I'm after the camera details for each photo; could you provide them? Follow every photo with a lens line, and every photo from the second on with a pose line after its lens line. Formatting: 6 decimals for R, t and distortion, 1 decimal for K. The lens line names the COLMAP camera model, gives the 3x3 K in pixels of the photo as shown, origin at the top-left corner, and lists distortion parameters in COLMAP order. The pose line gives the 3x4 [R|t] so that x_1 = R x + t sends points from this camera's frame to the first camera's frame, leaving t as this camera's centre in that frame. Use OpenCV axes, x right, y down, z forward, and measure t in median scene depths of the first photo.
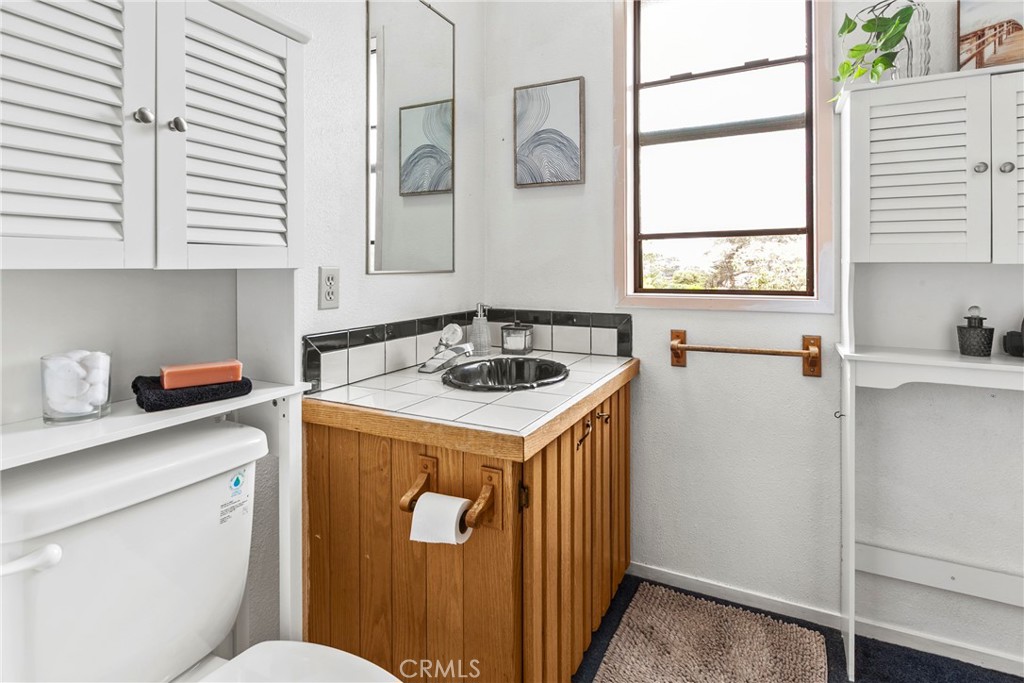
lens RADIAL K [[526.9, 0, 511.8], [0, 526.9, 268.0], [0, 0, 1]] dist [-0.000201, -0.000029]
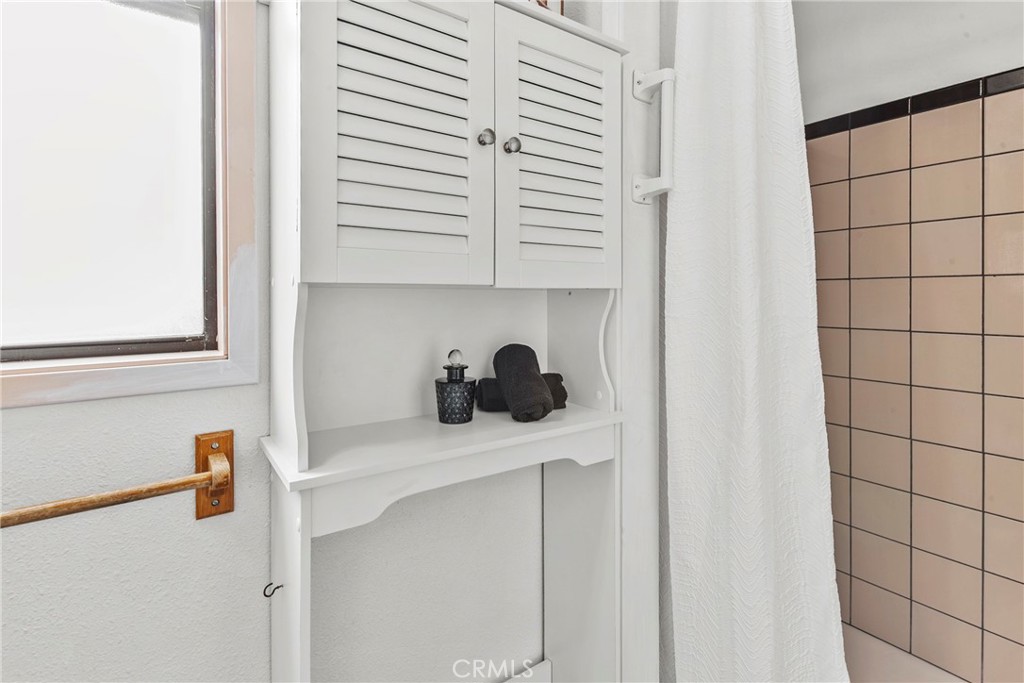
lens RADIAL K [[486.1, 0, 511.6], [0, 486.1, 296.8], [0, 0, 1]] dist [-0.000042, -0.000100]
pose [[0.469863, -0.001525, 0.882738, 0.342247], [-0.000130, 0.999998, 0.001796, 0.001360], [-0.882739, -0.000959, 0.469863, 0.619812]]
